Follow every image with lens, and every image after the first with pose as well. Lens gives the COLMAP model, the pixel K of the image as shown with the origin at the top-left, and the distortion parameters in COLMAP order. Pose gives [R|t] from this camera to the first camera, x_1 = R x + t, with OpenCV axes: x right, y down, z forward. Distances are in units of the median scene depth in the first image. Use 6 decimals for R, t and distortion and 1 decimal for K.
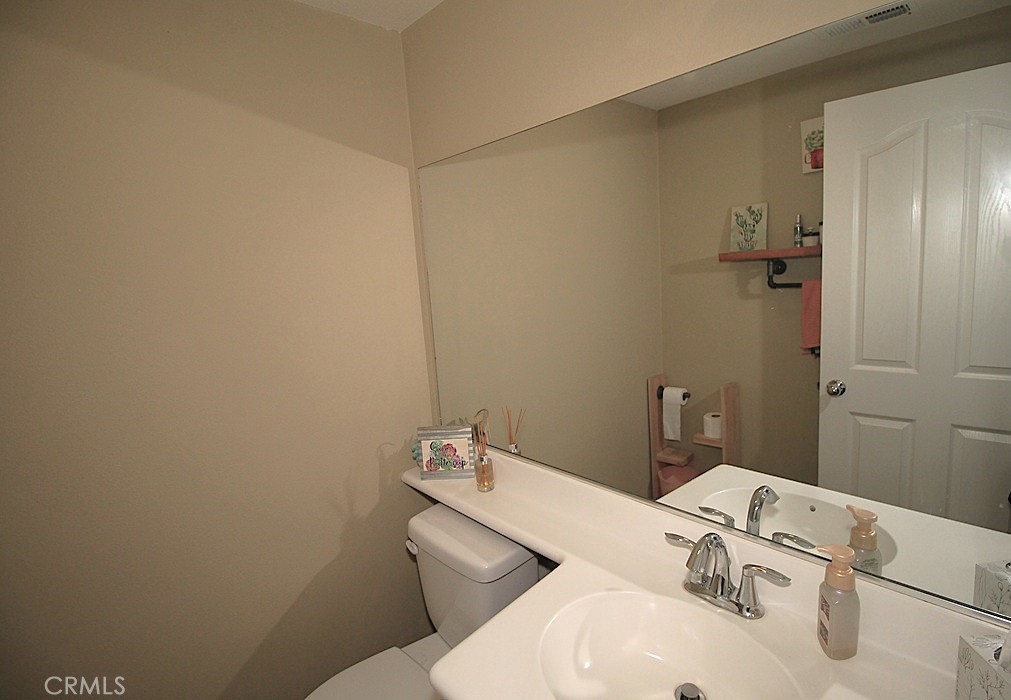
lens RADIAL K [[476.3, 0, 506.5], [0, 476.3, 341.3], [0, 0, 1]] dist [0.000731, 0.000343]
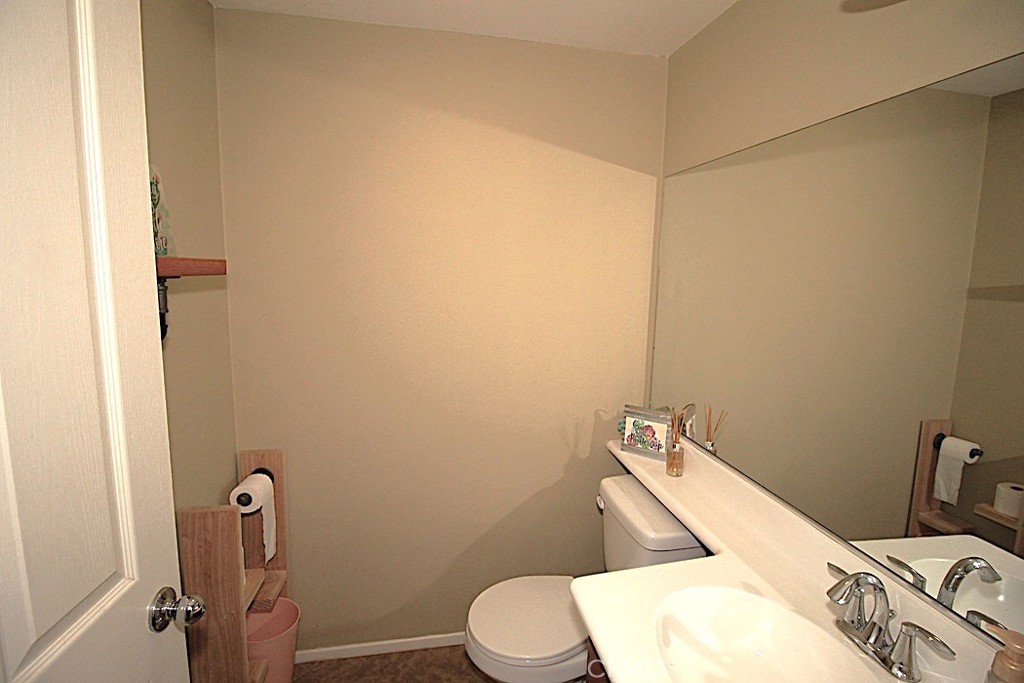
lens RADIAL K [[482.2, 0, 512.0], [0, 482.2, 330.0], [0, 0, 1]] dist [0.000964, -0.010195]
pose [[0.834670, 0.156780, -0.527965, 0.169237], [-0.155906, 0.986676, 0.046520, -0.006358], [0.528224, 0.043484, 0.847991, -0.130862]]
